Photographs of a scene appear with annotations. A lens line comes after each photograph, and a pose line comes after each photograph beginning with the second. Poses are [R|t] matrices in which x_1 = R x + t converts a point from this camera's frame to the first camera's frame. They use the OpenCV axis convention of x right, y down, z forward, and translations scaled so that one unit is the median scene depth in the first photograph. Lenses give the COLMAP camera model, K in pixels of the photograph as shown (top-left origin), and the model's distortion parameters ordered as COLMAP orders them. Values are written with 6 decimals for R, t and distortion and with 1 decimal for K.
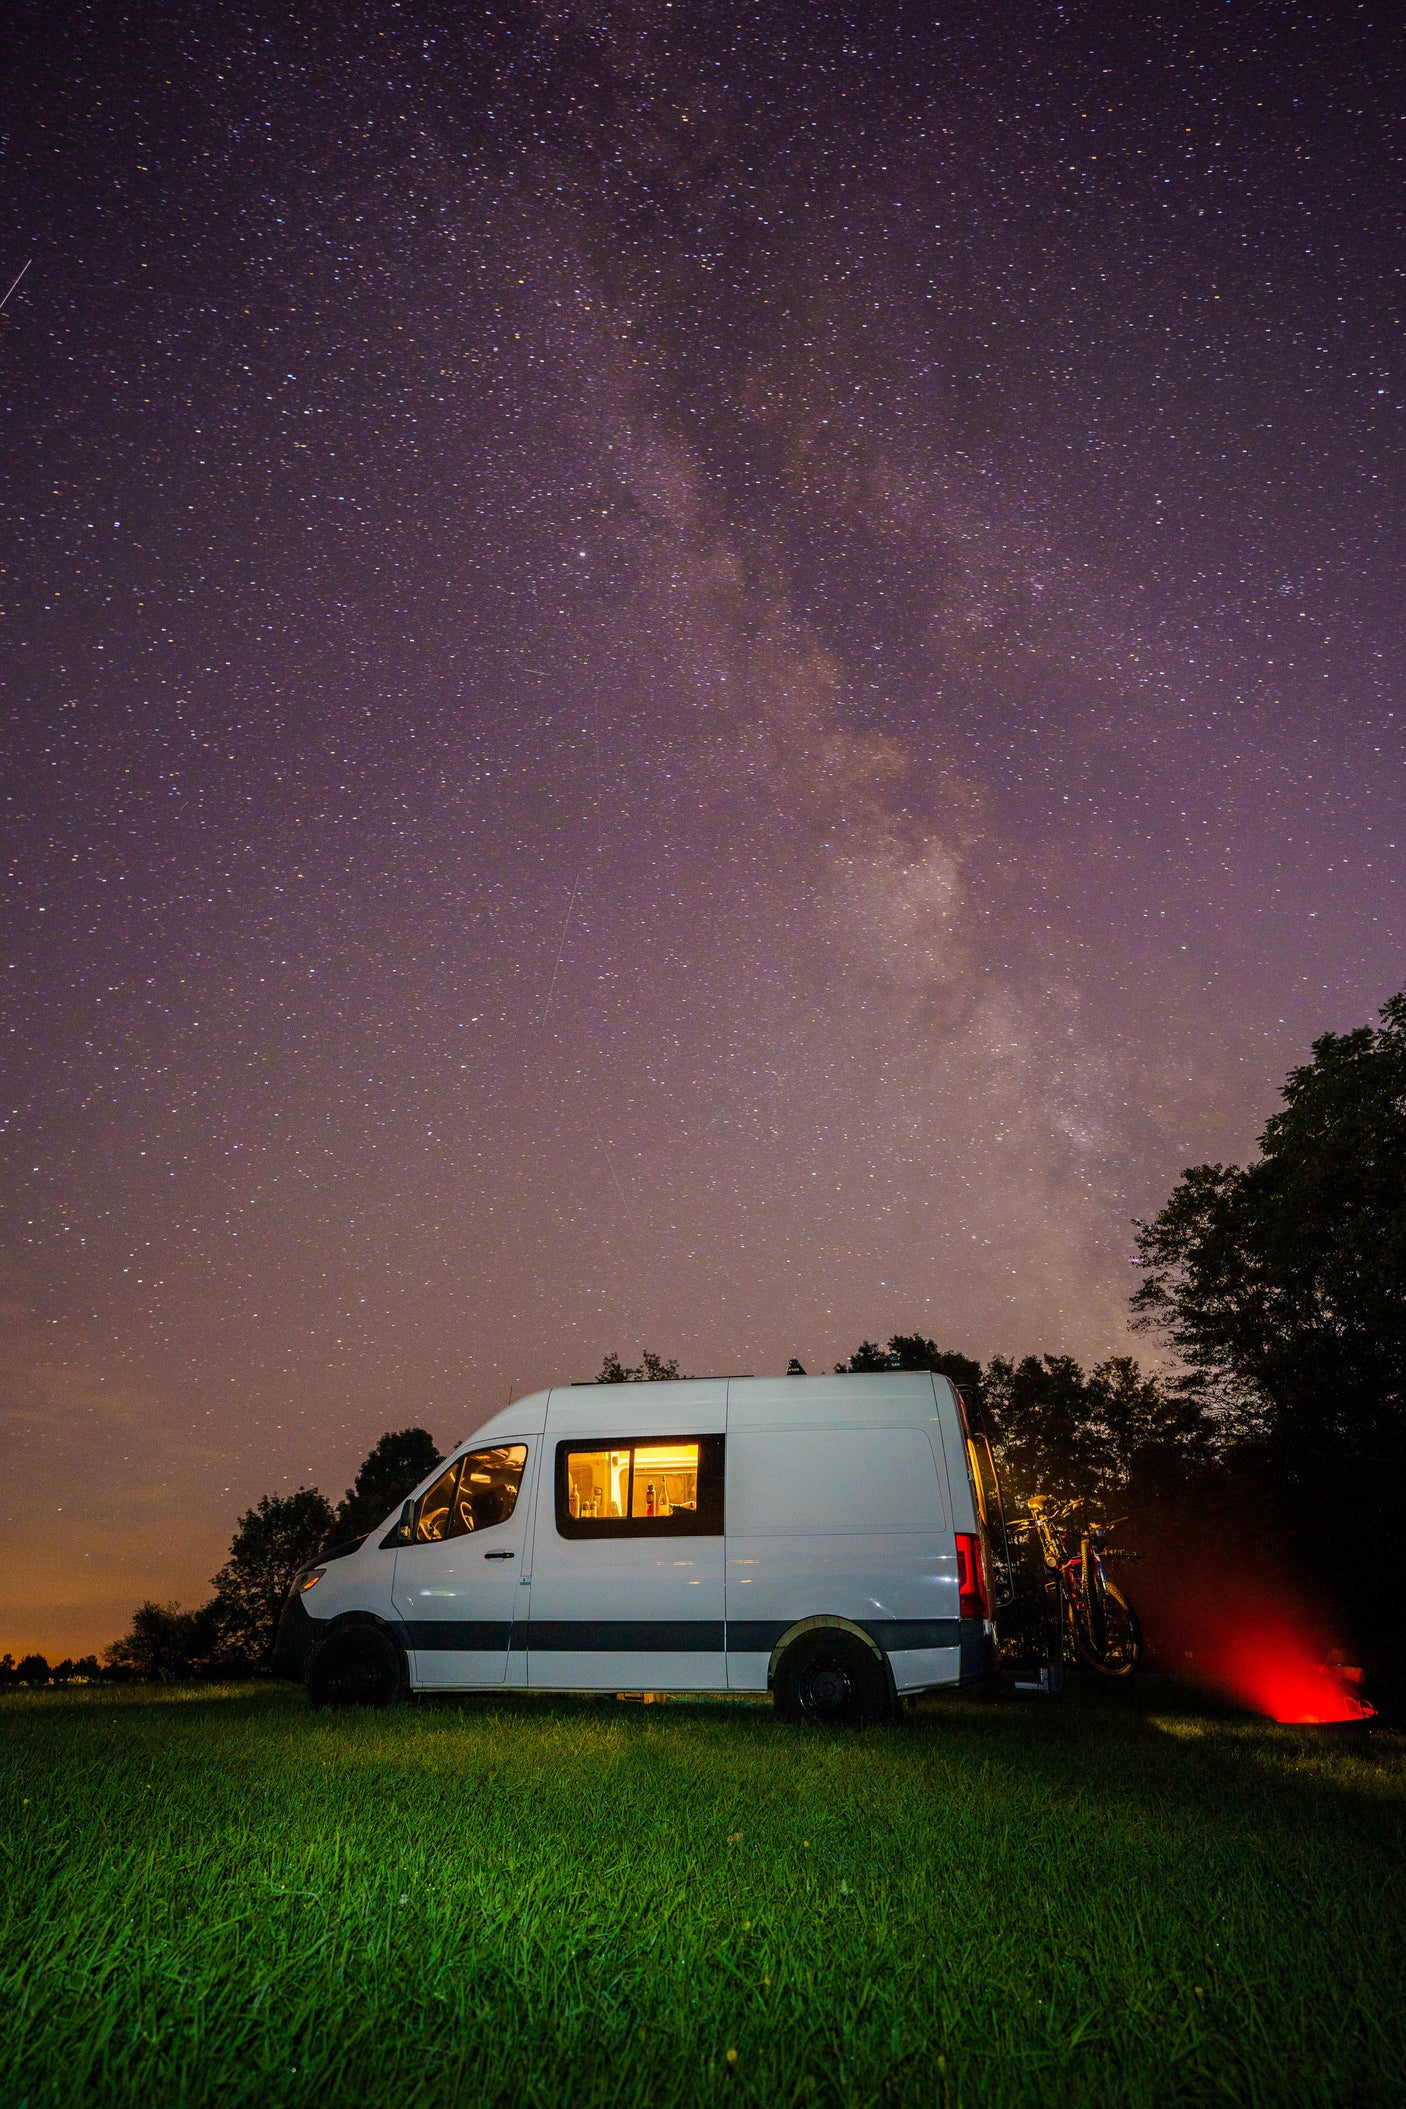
lens RADIAL K [[1212.0, 0, 703.0], [0, 1212.0, 1054.5], [0, 0, 1]] dist [-0.002218, 0.002811]
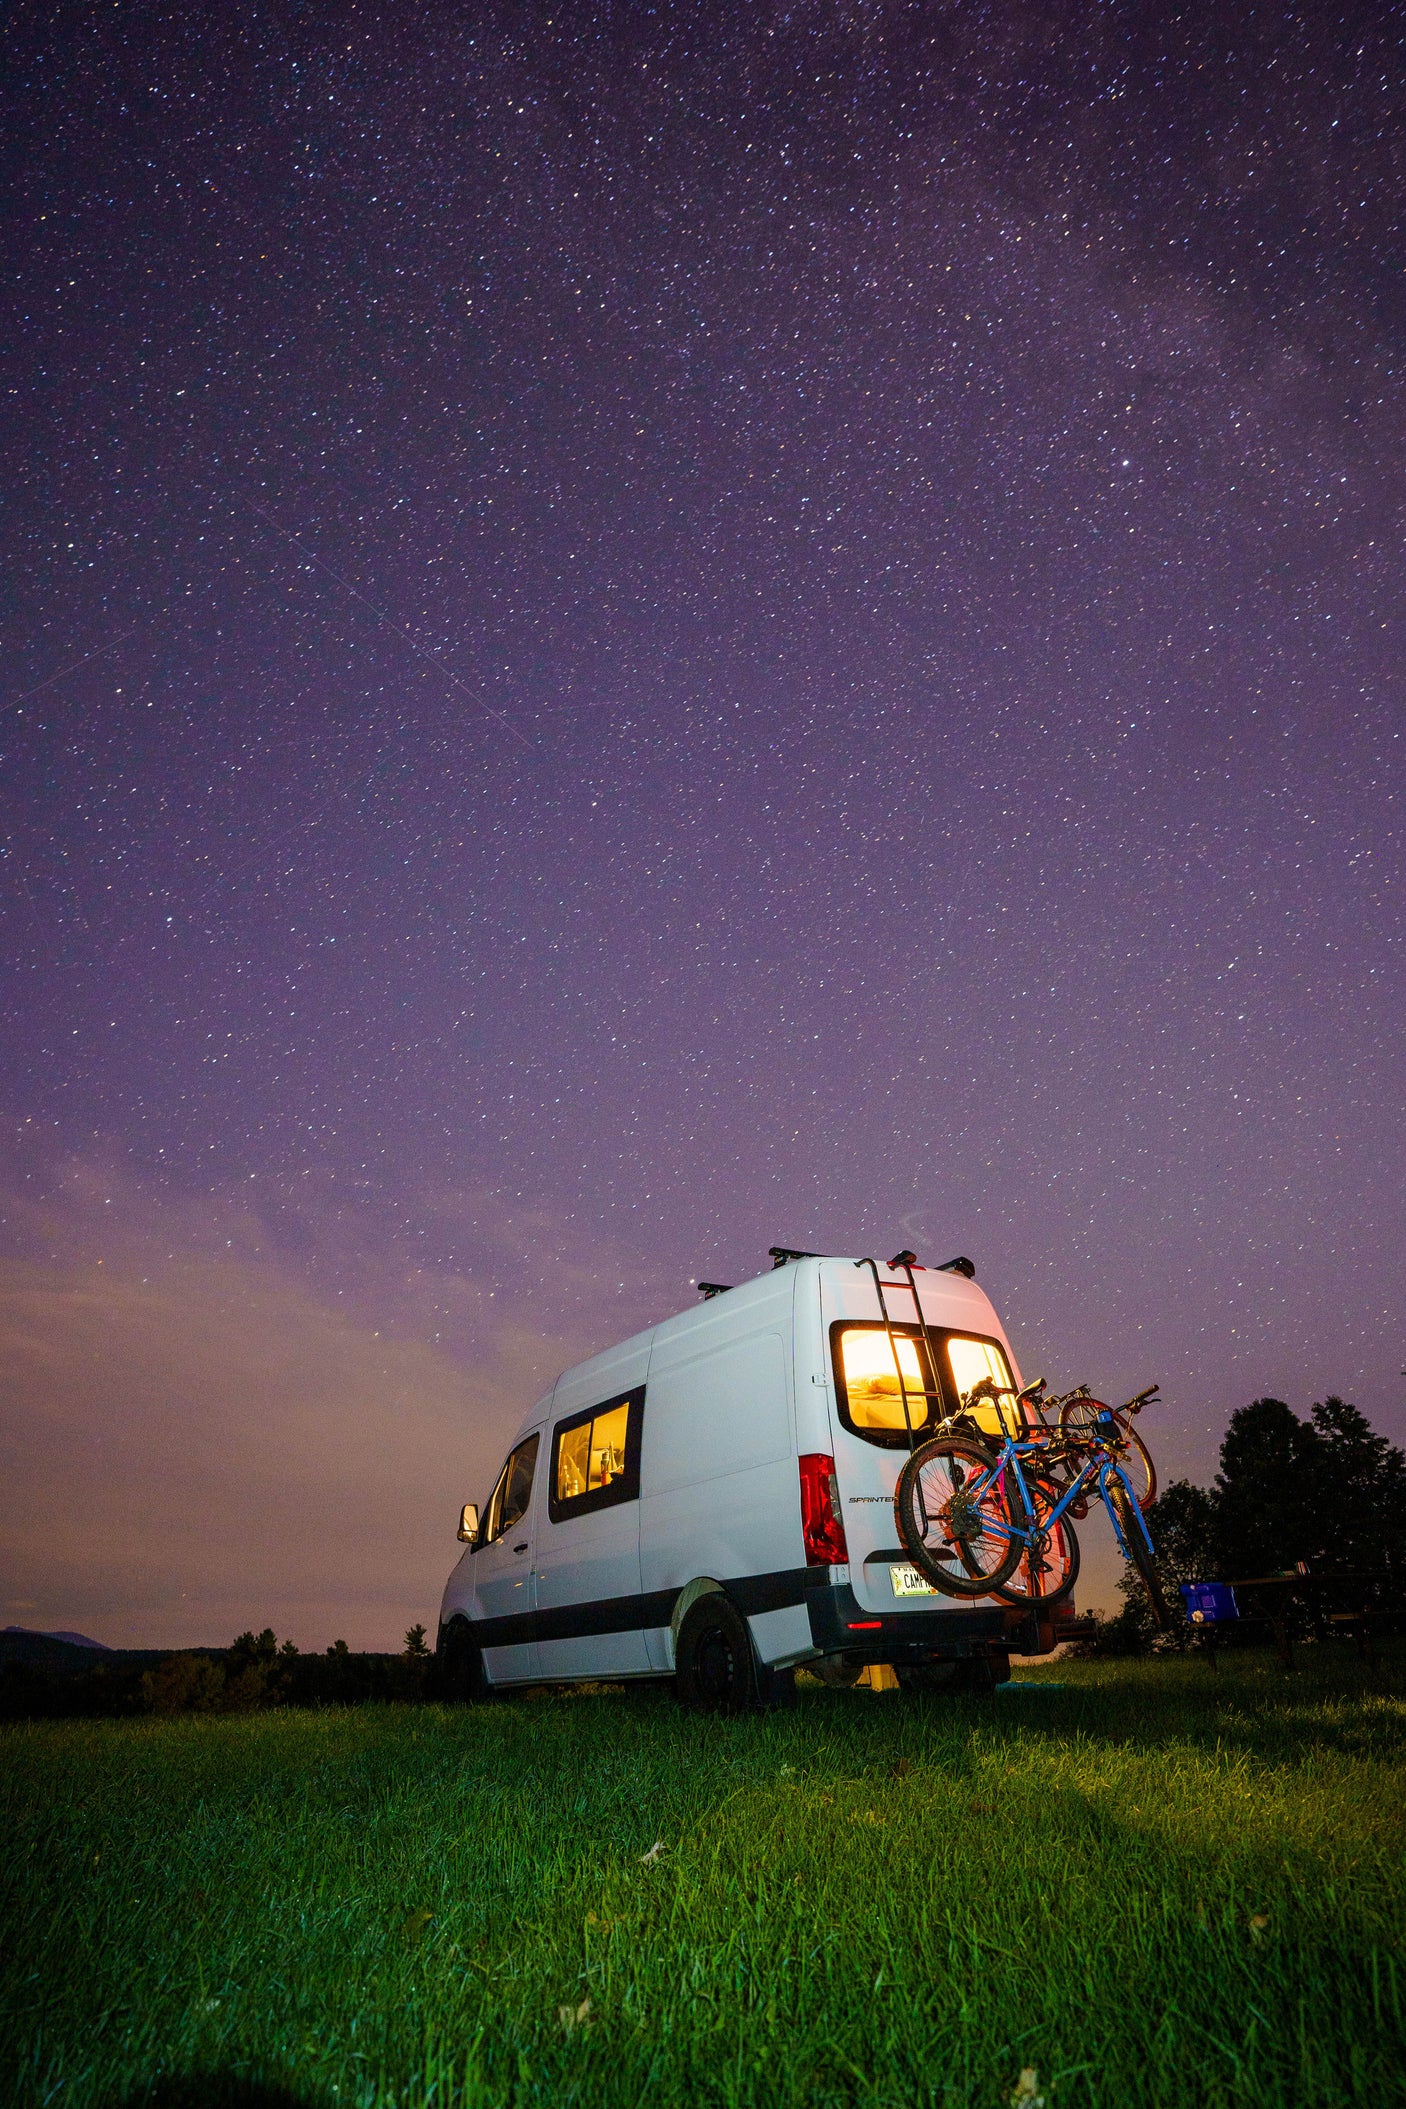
lens RADIAL K [[1180.0, 0, 703.0], [0, 1180.0, 1054.5], [0, 0, 1]] dist [0.009089, 0.002605]
pose [[0.717442, -0.356666, -0.598386, 0.663509], [0.351132, 0.927037, -0.131562, 0.216345], [0.601650, -0.115724, 0.790332, 0.364807]]
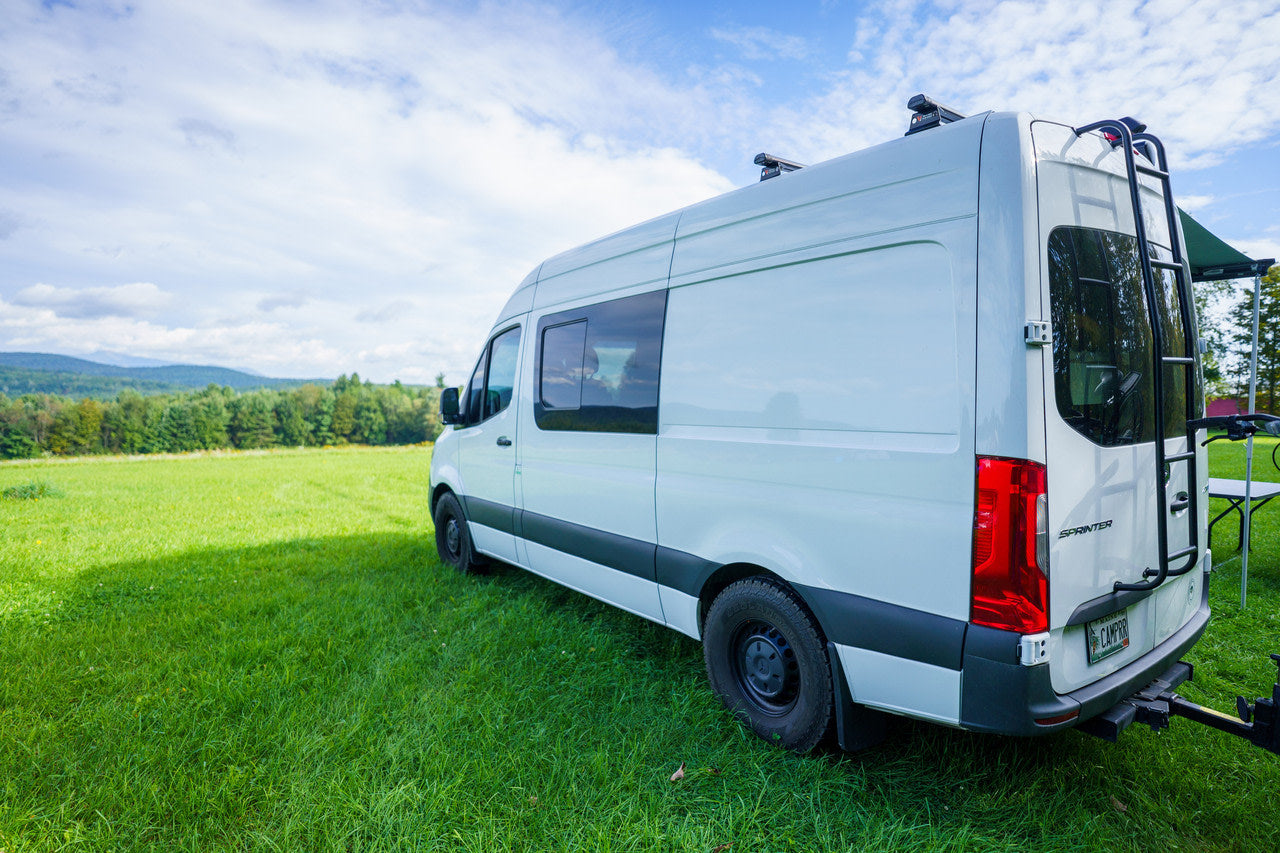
lens RADIAL K [[716.2, 0, 640.0], [0, 716.2, 426.5], [0, 0, 1]] dist [0.009089, 0.002605]
pose [[0.751235, 0.022016, -0.659668, 0.274552], [0.298713, 0.879892, 0.369542, 0.226464], [0.588572, -0.474664, 0.654429, 0.698055]]
